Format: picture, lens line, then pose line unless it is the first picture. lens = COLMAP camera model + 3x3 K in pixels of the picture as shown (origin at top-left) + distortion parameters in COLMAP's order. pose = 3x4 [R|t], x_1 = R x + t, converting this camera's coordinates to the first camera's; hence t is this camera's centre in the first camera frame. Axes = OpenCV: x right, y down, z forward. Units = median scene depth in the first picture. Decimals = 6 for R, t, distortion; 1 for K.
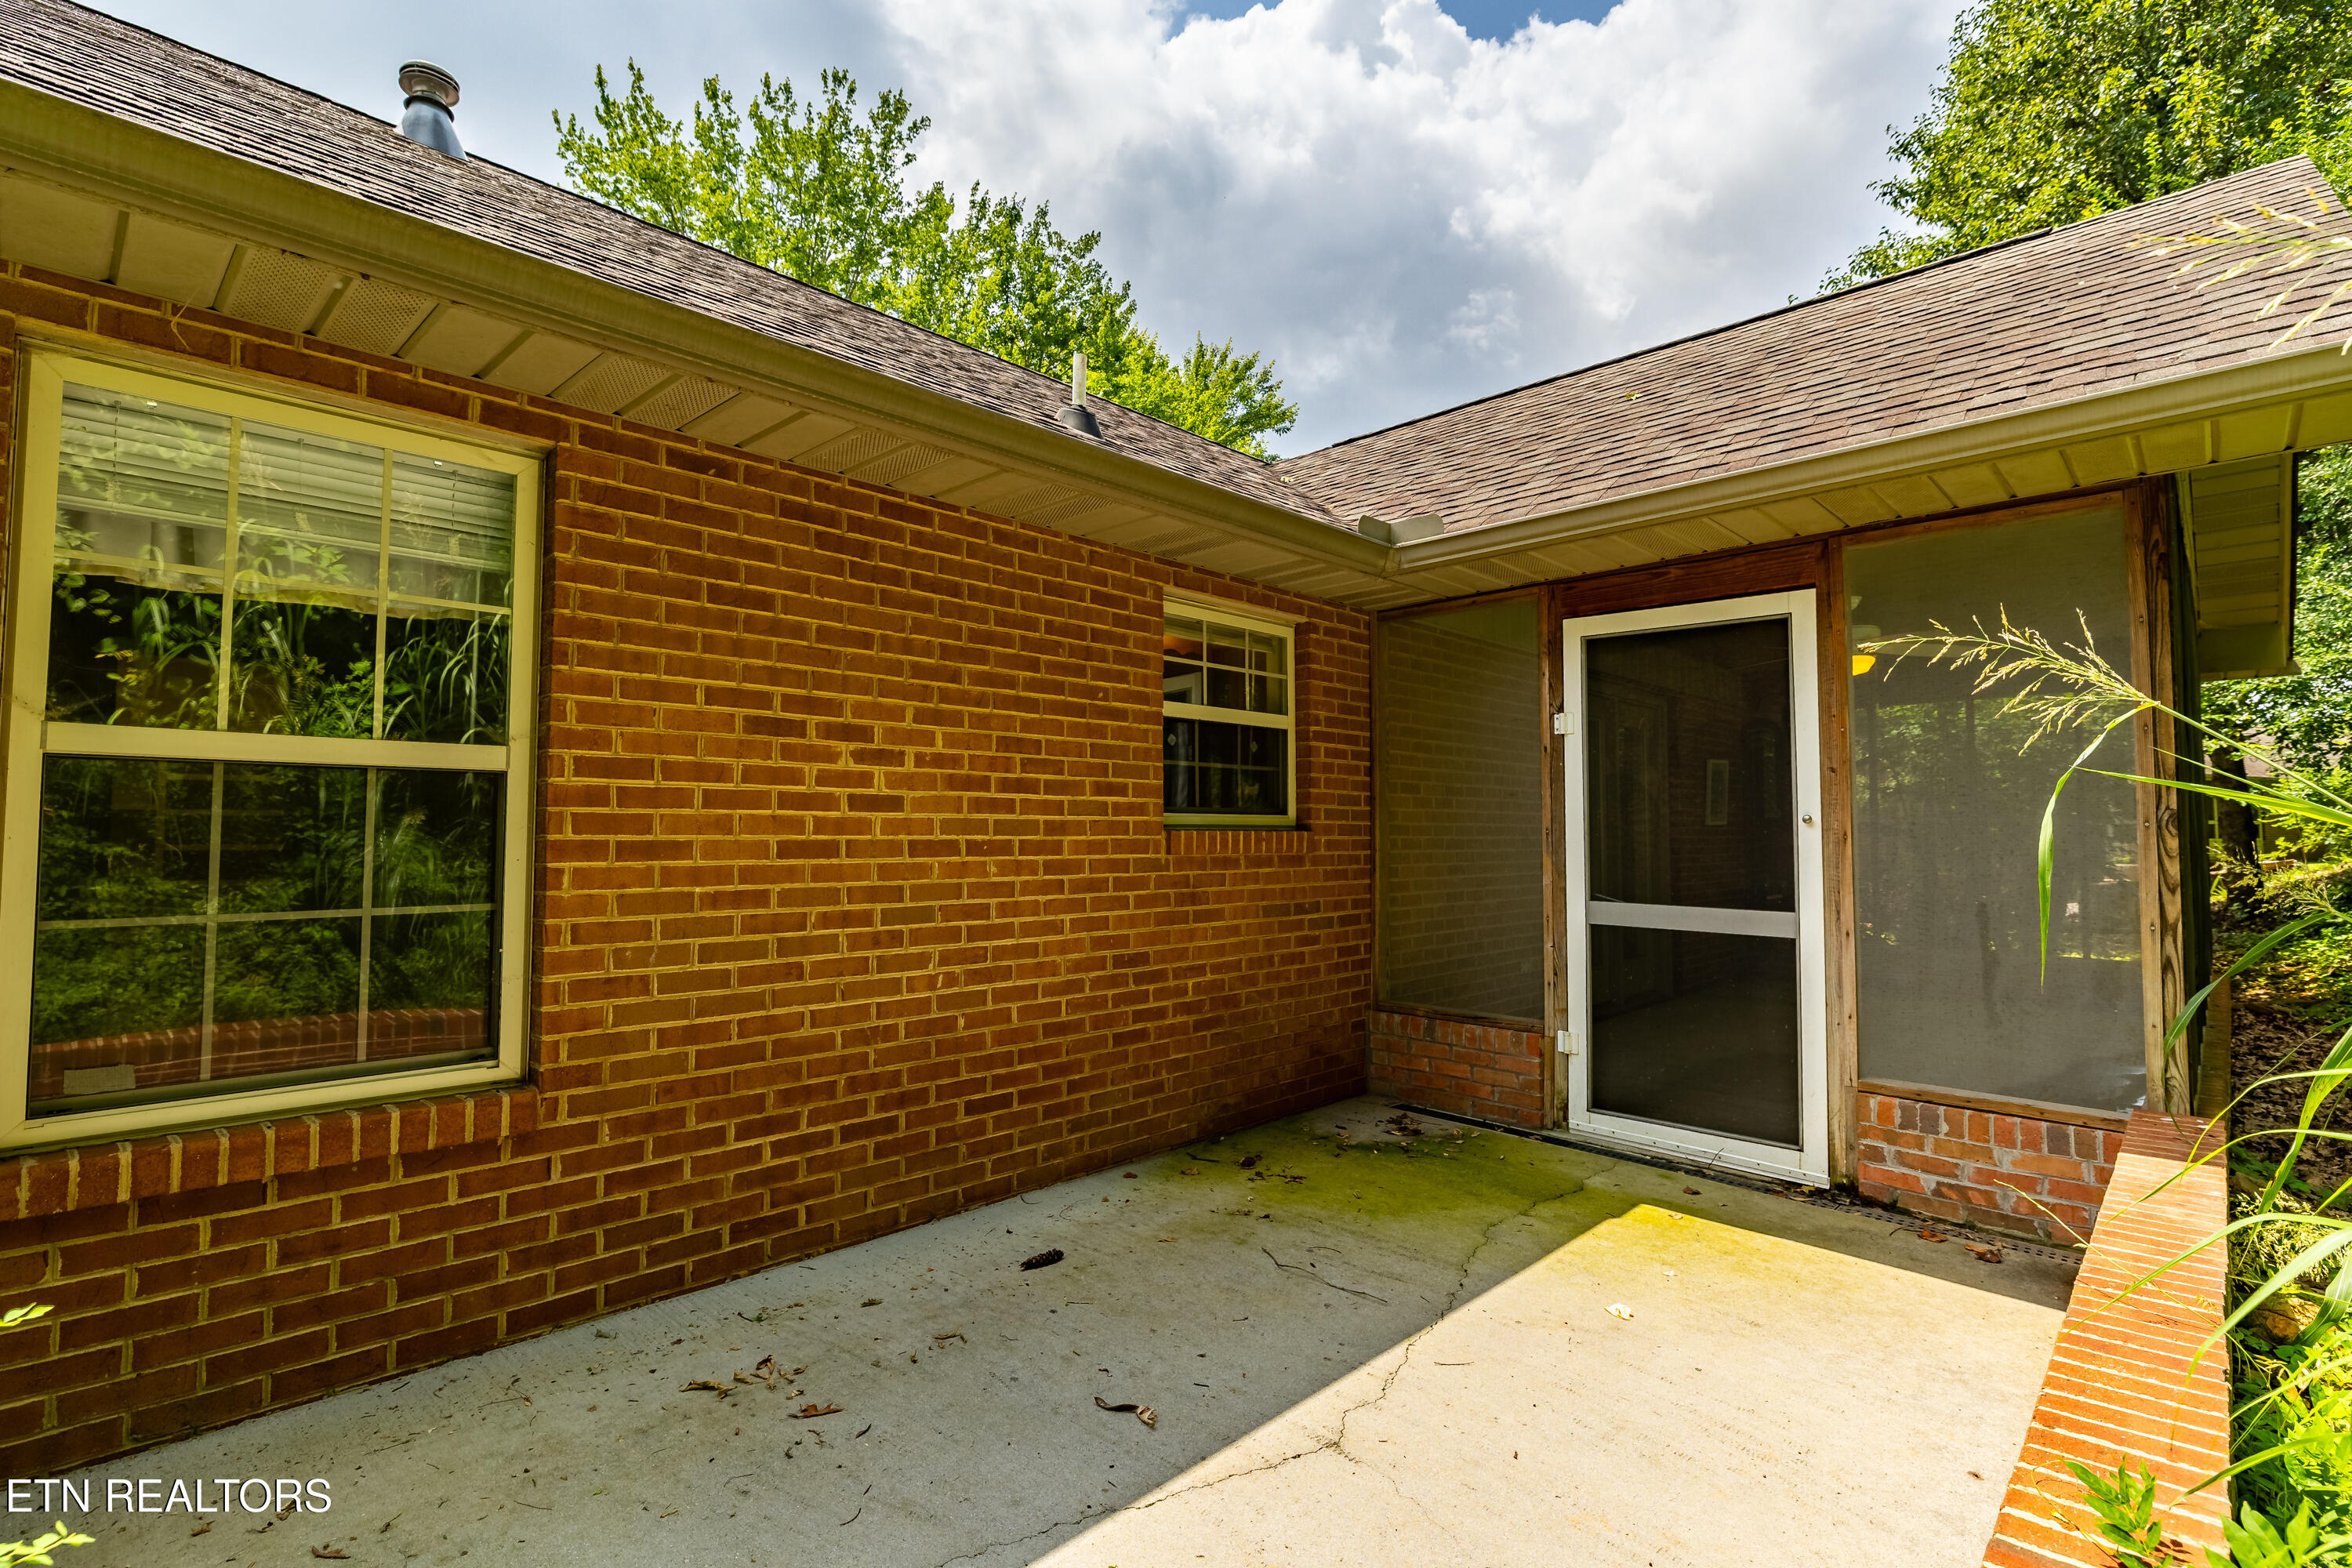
lens RADIAL K [[1113.1, 0, 1176.0], [0, 1113.1, 784.0], [0, 0, 1]] dist [-0.001663, -0.000109]
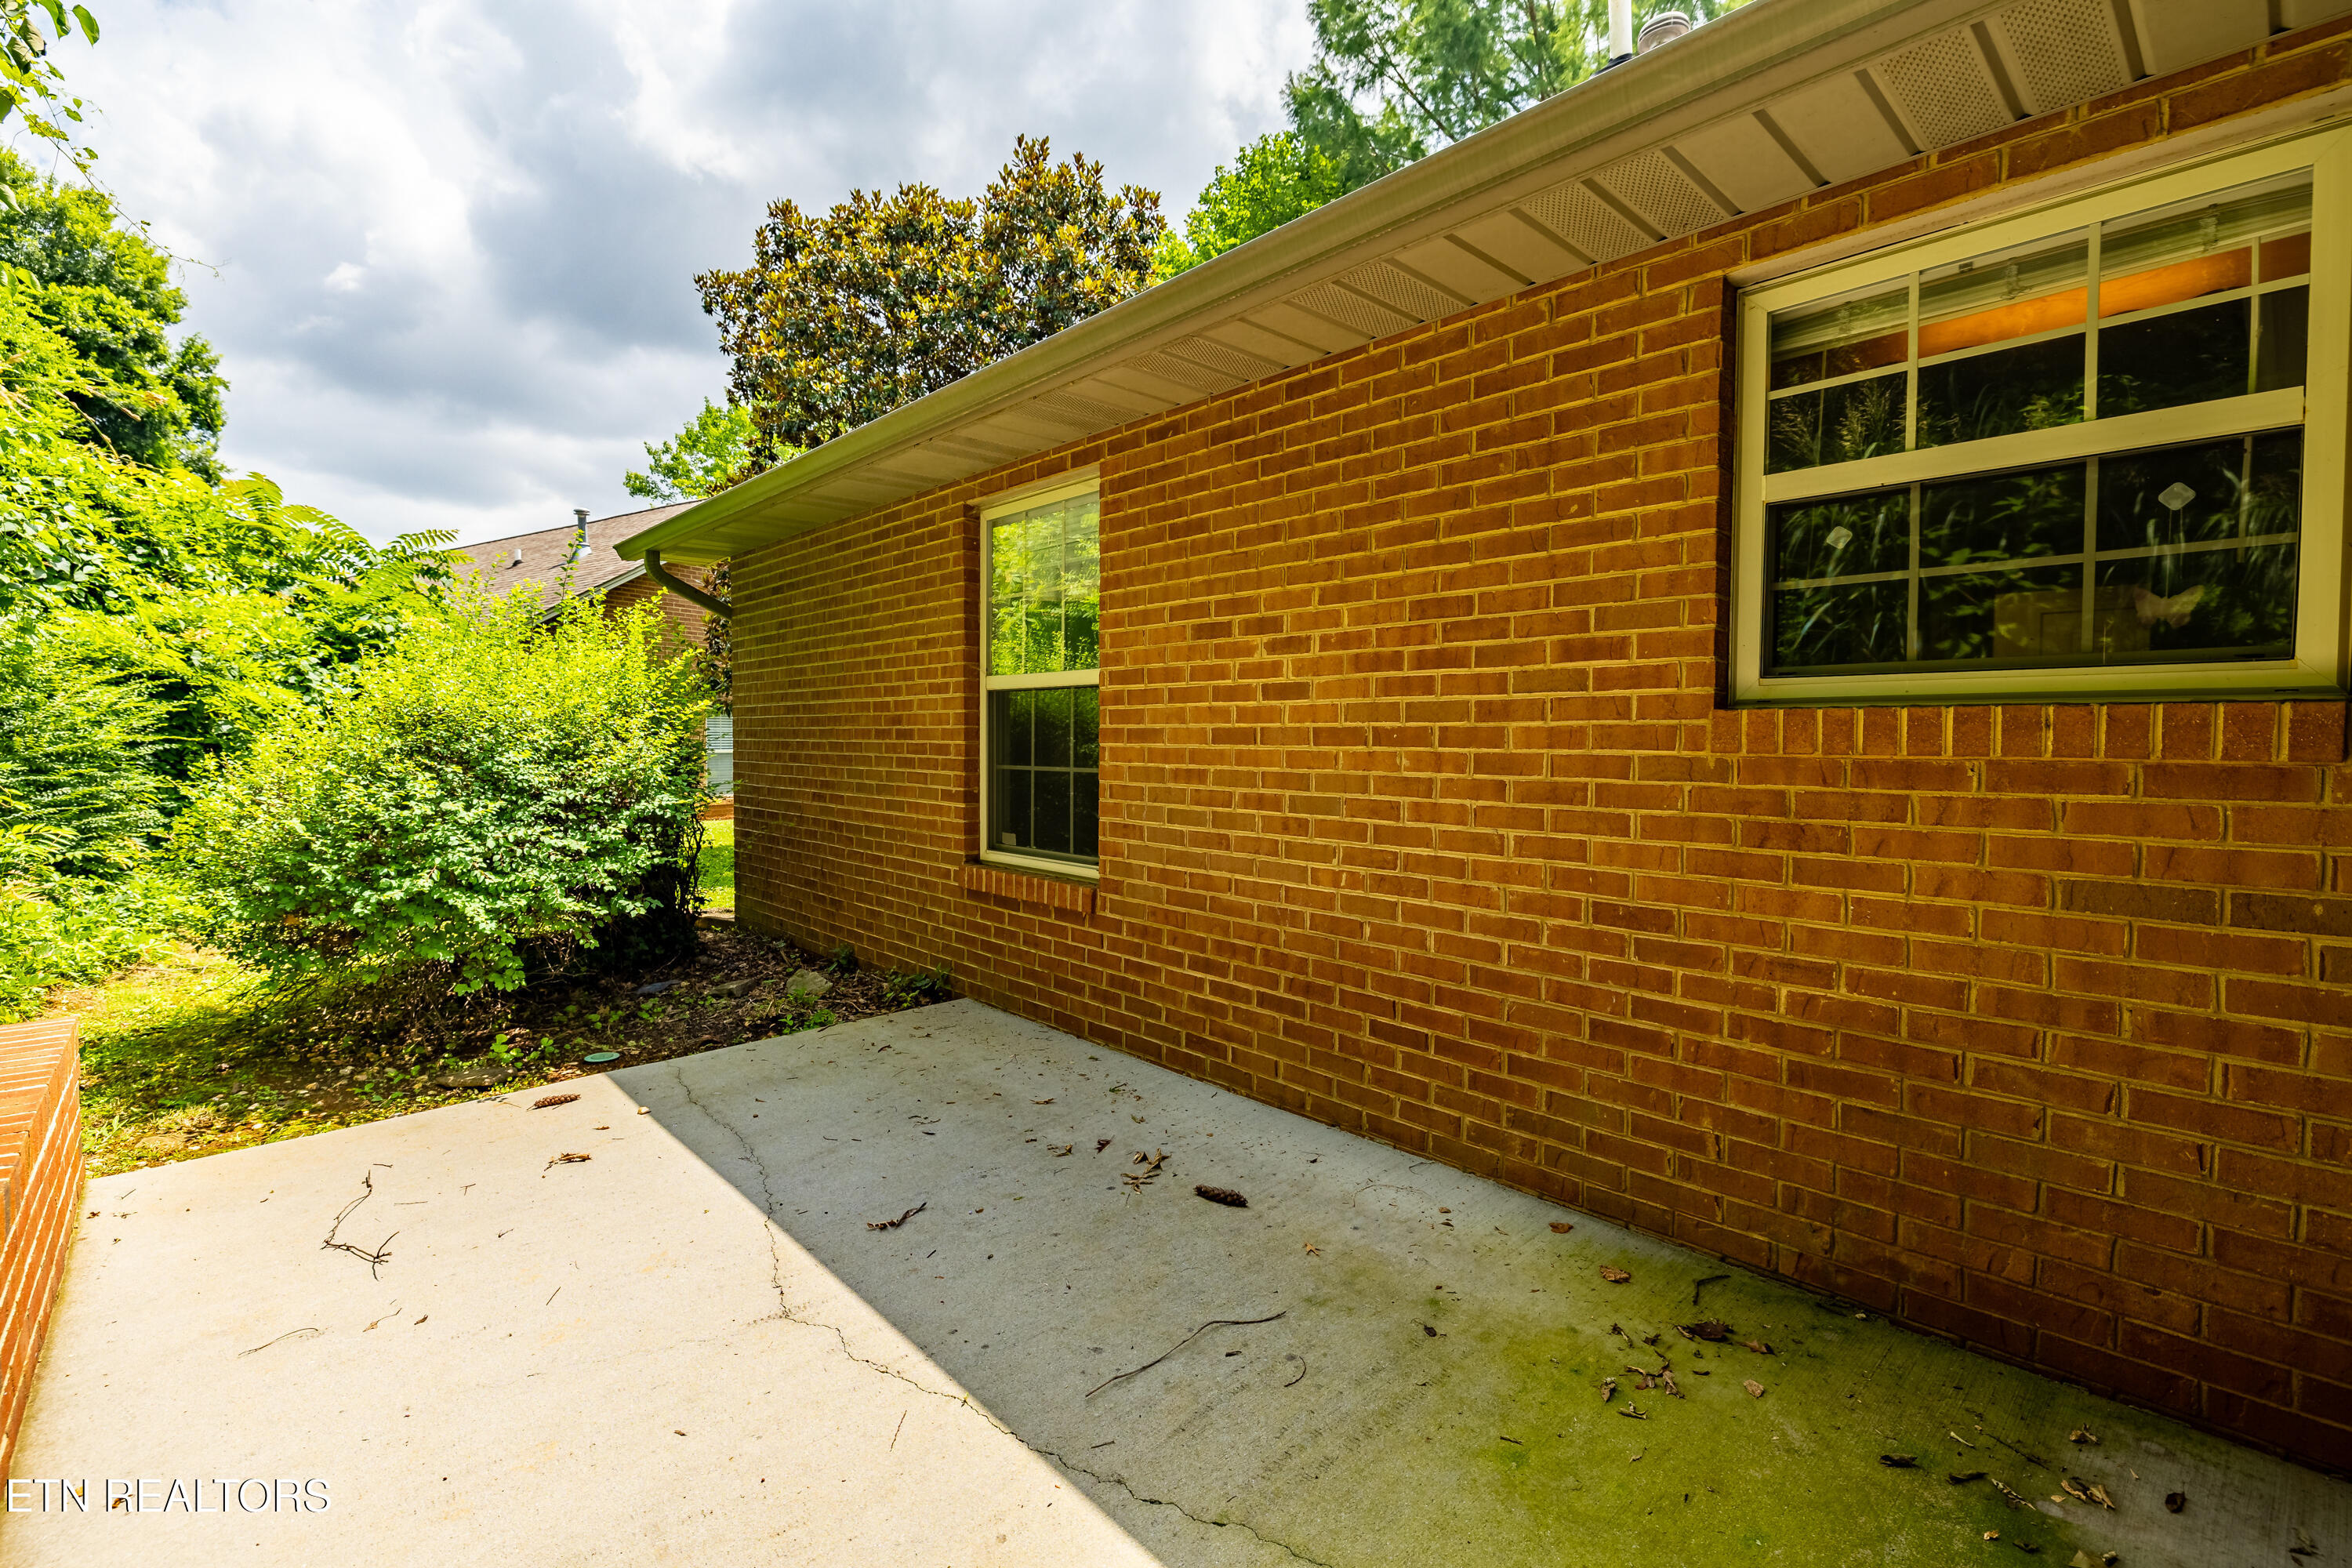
lens RADIAL K [[1066.0, 0, 1161.1], [0, 1066.0, 773.7], [0, 0, 1]] dist [-0.002561, 0.000205]
pose [[-0.078546, 0.033762, -0.996339, 0.659925], [0.042558, 0.998629, 0.030484, 0.053669], [0.996002, -0.040007, -0.079875, 0.893307]]
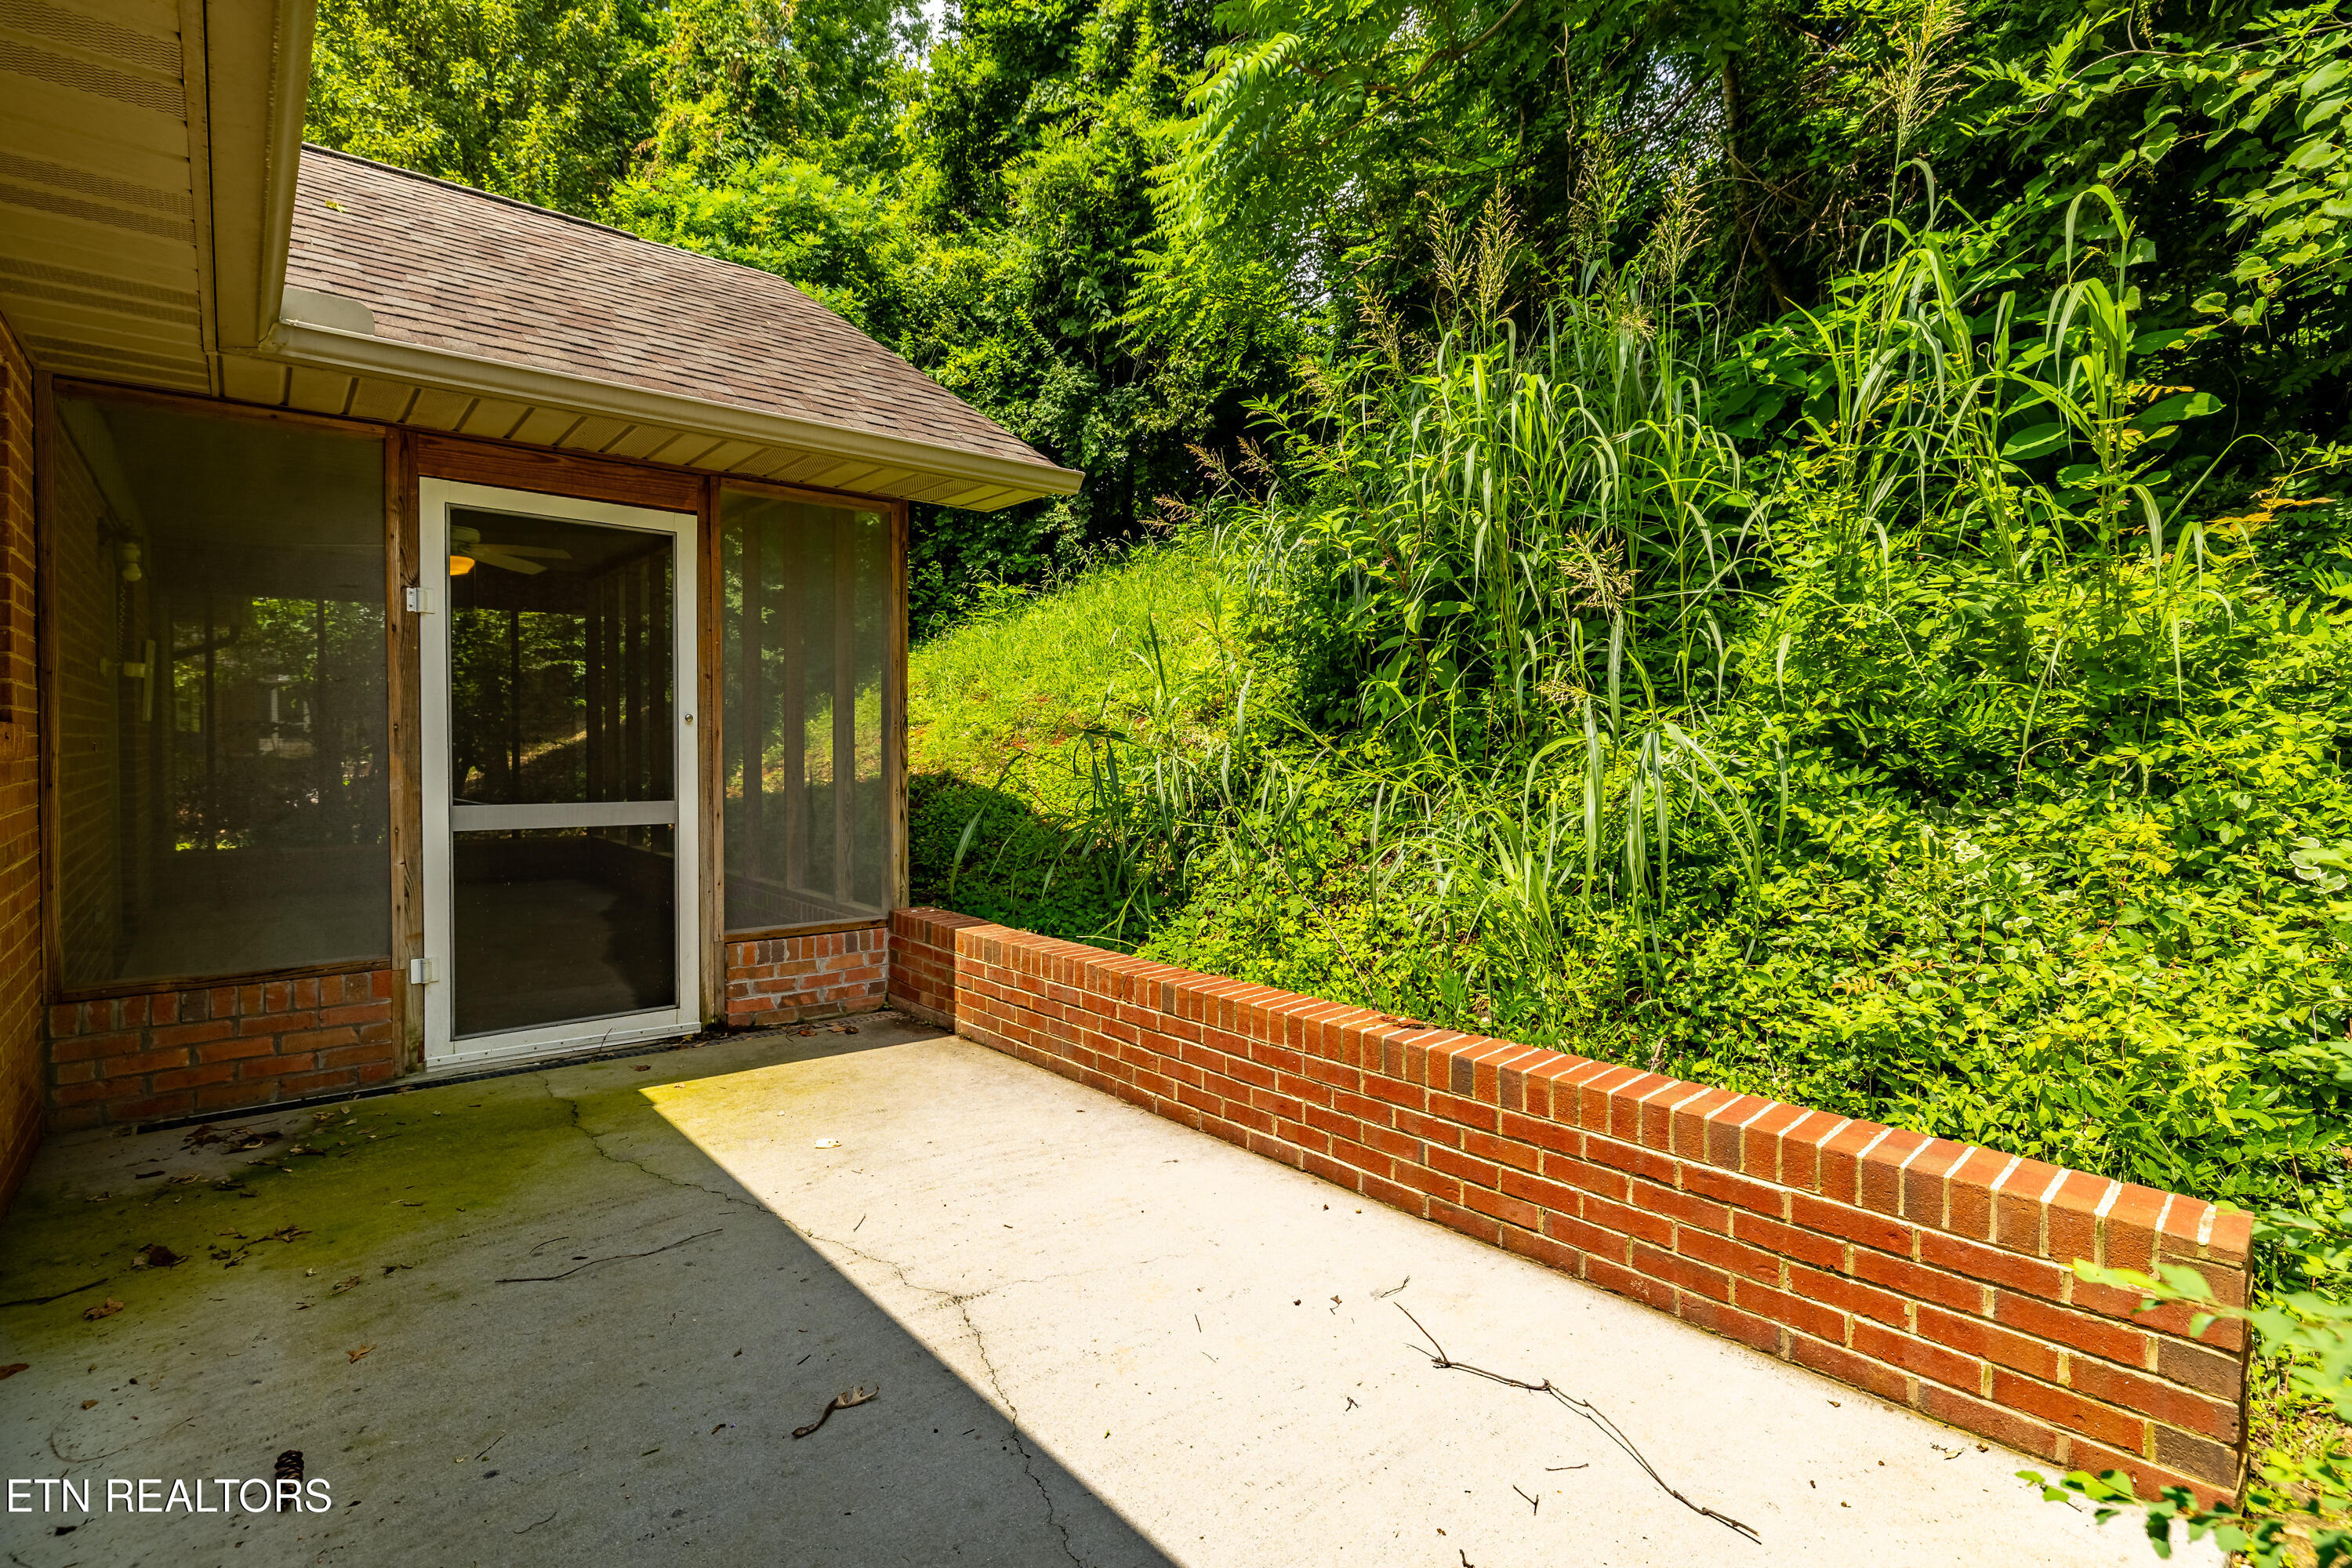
lens RADIAL K [[1066.0, 0, 1161.1], [0, 1066.0, 773.7], [0, 0, 1]] dist [-0.002561, 0.000205]
pose [[0.096261, -0.035366, 0.994728, -0.523451], [-0.046475, 0.998119, 0.039984, 0.023934], [-0.994271, -0.050079, 0.094437, 0.455390]]
